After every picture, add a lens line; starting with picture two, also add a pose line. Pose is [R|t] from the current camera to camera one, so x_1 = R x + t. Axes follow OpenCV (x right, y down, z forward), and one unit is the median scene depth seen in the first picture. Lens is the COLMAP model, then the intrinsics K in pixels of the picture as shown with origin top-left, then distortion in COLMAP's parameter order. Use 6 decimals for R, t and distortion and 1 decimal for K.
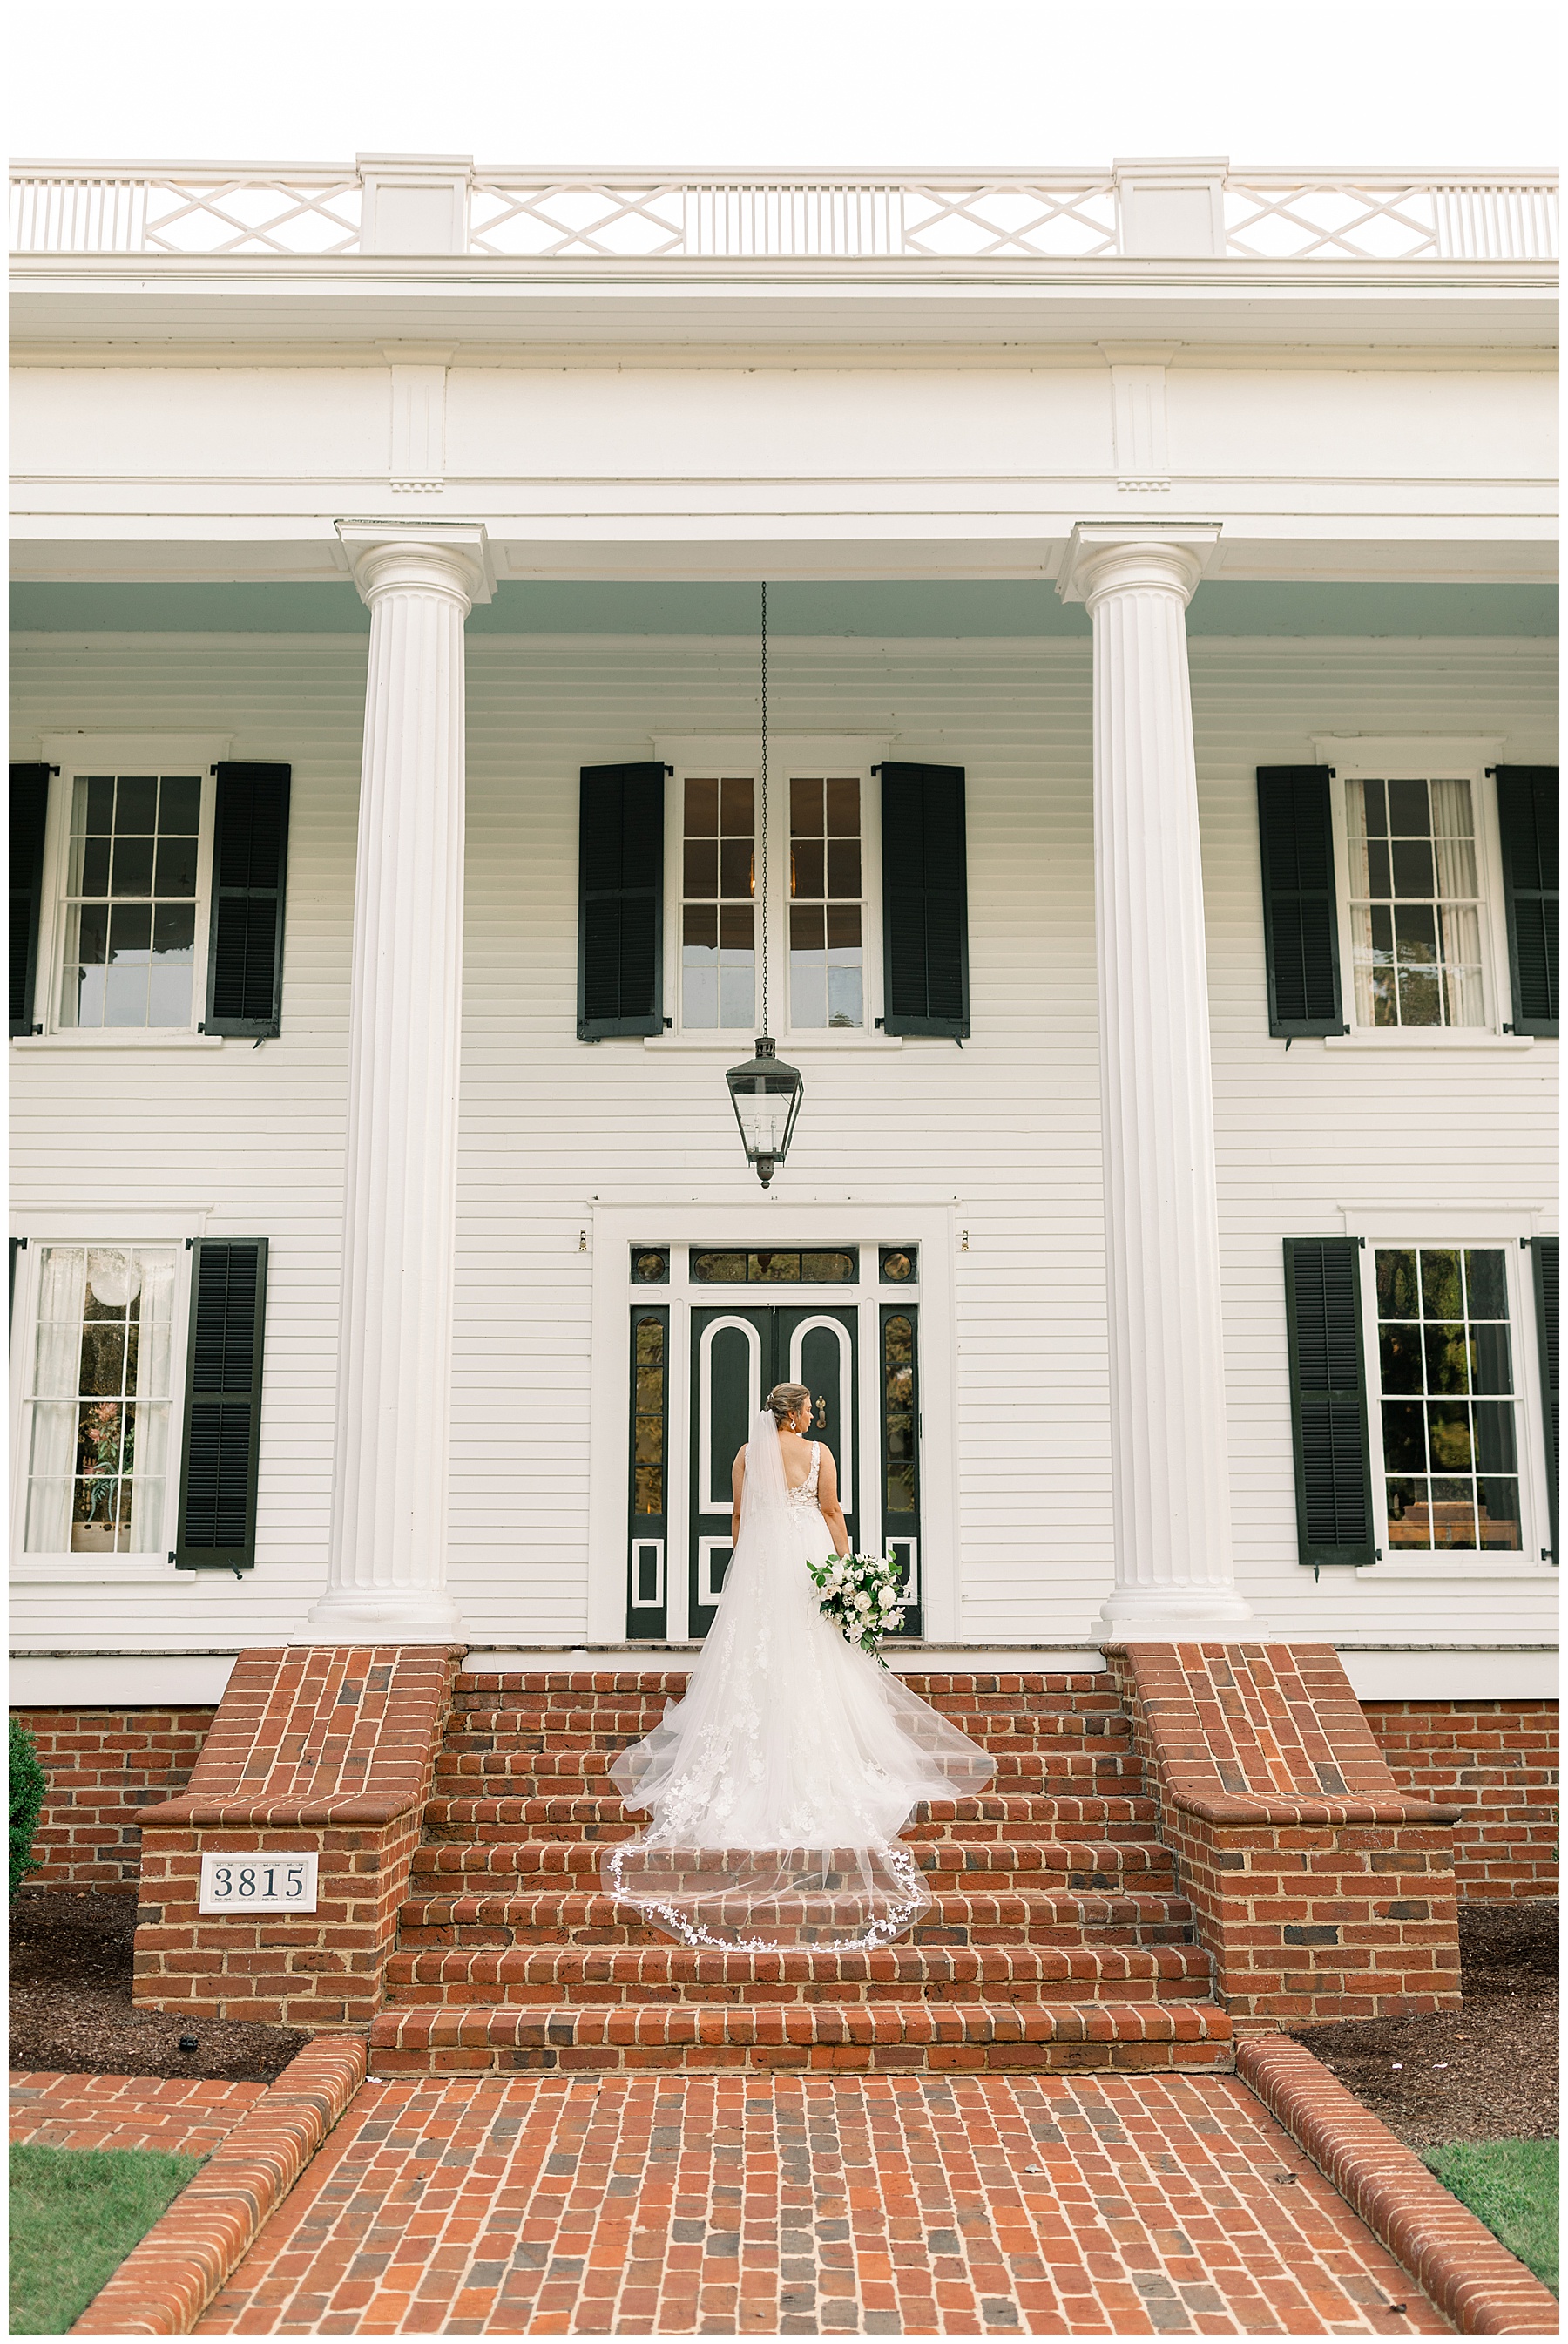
lens RADIAL K [[2146.2, 0, 784.0], [0, 2146.2, 1172.0], [0, 0, 1]] dist [-0.003455, -0.006164]
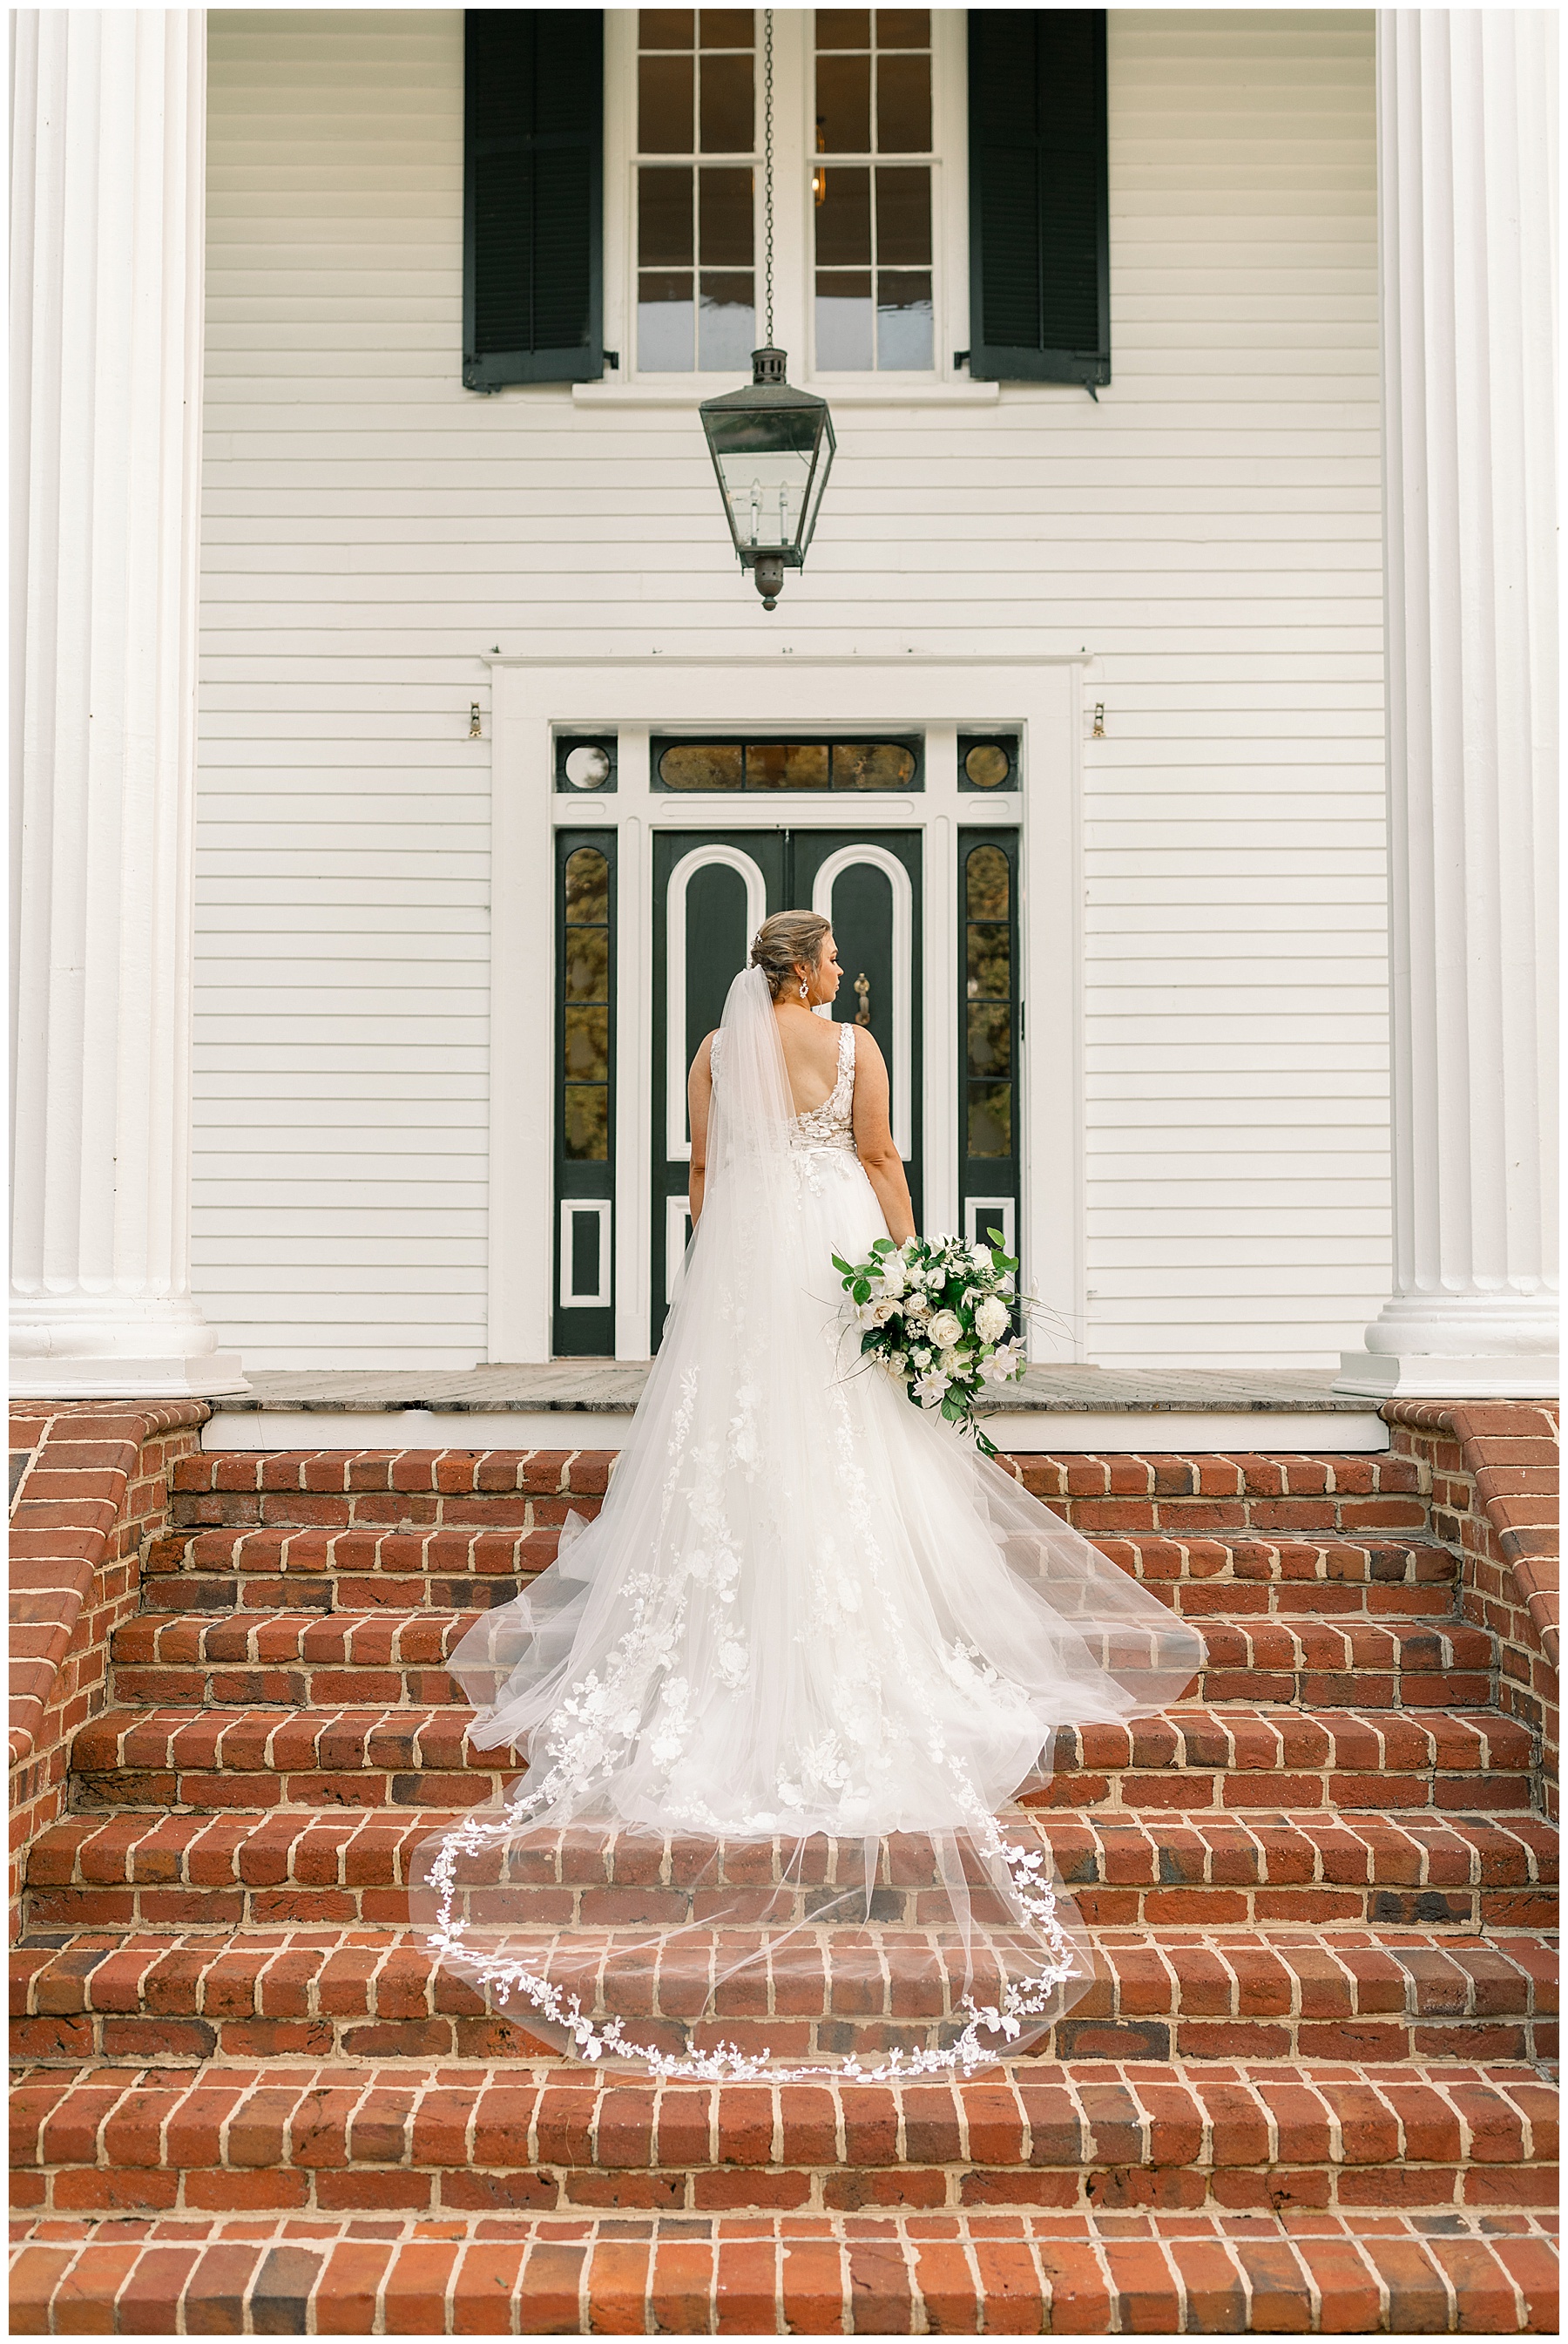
lens RADIAL K [[2415.5, 0, 784.0], [0, 2415.5, 1172.0], [0, 0, 1]] dist [-0.005686, -0.004979]
pose [[0.999906, 0.001338, -0.013623, 0.004551], [0.000899, 0.986643, 0.162893, 0.051508], [0.013659, -0.162890, 0.986550, 0.328174]]
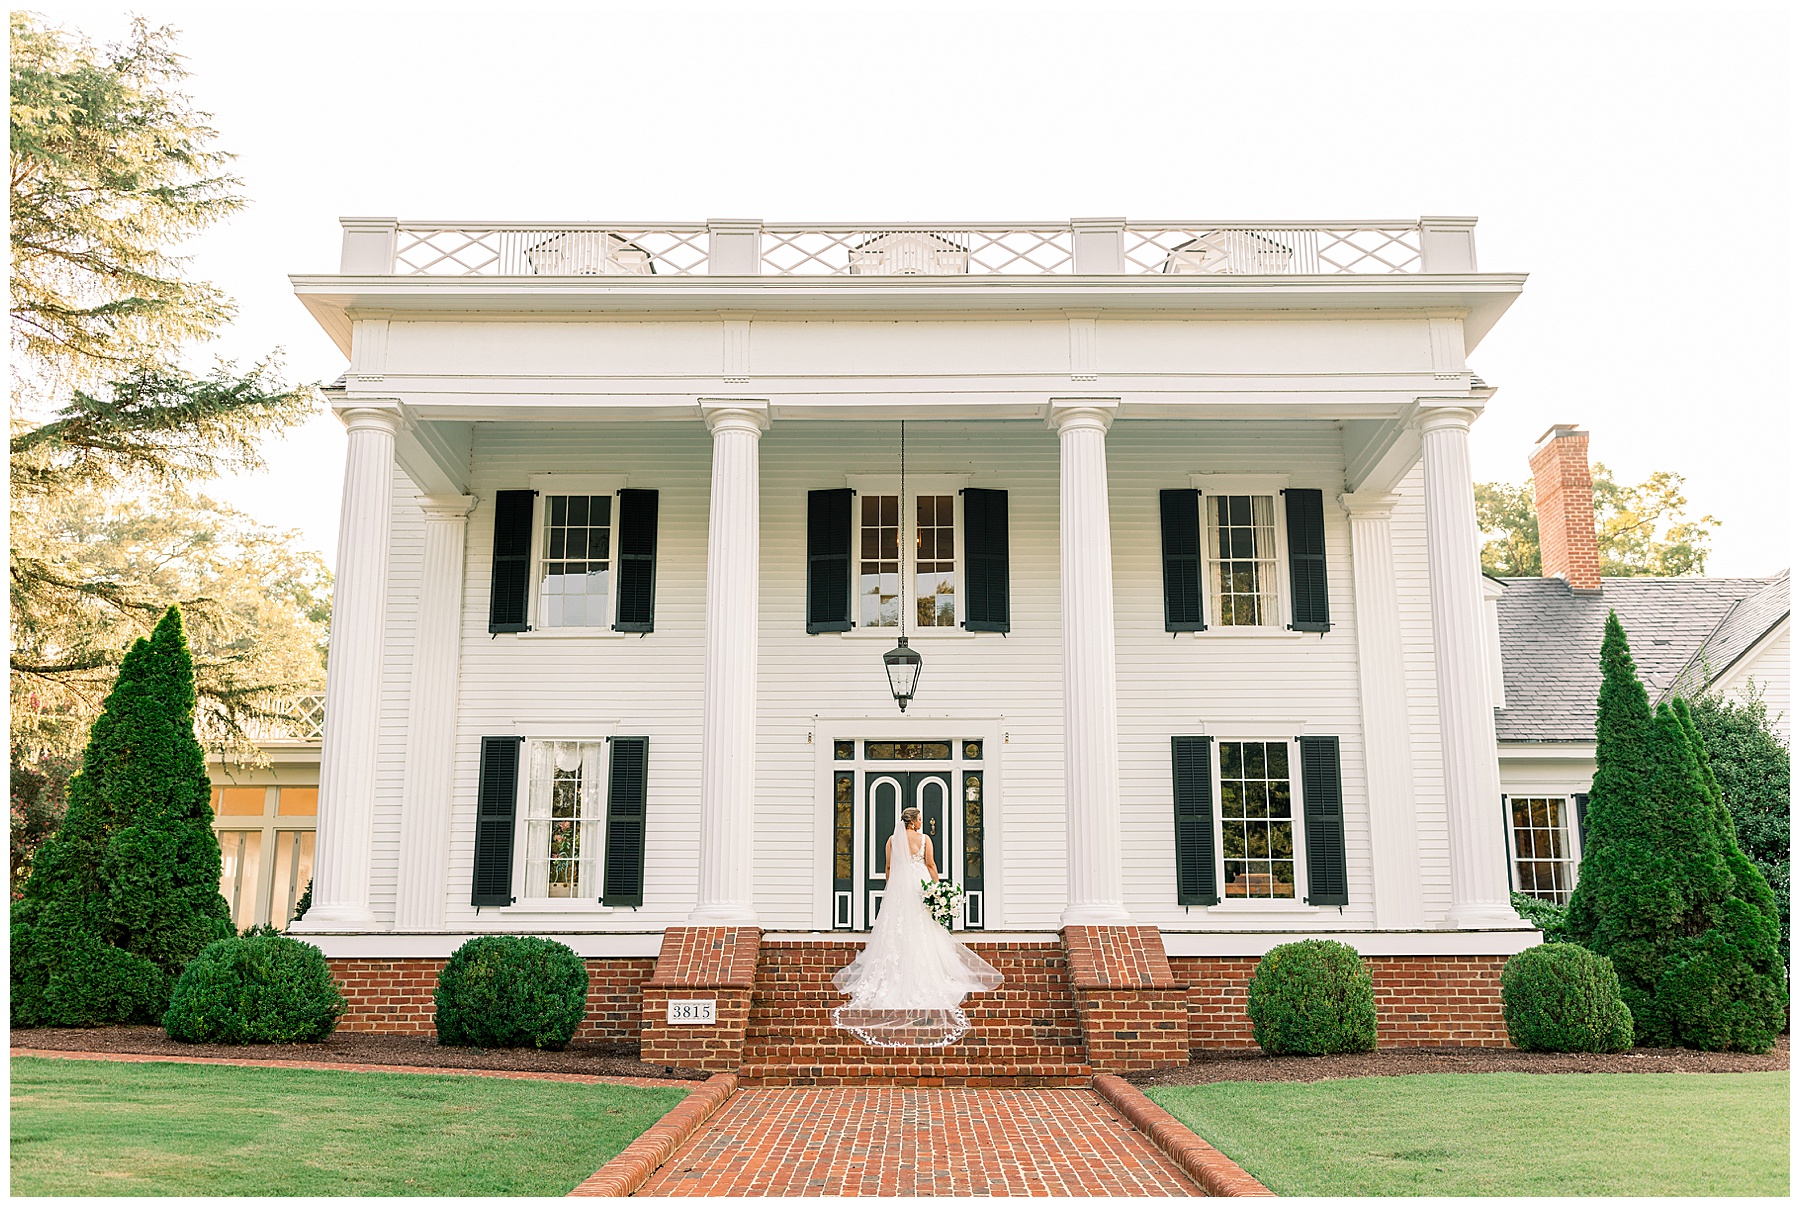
lens RADIAL K [[1648.3, 0, 900.0], [0, 1648.3, 603.5], [0, 0, 1]] dist [-0.003455, -0.006164]
pose [[0.999871, -0.000677, -0.016018, 0.013086], [0.000104, 0.999361, -0.035750, -0.039530], [0.016032, 0.035743, 0.999232, -0.541872]]
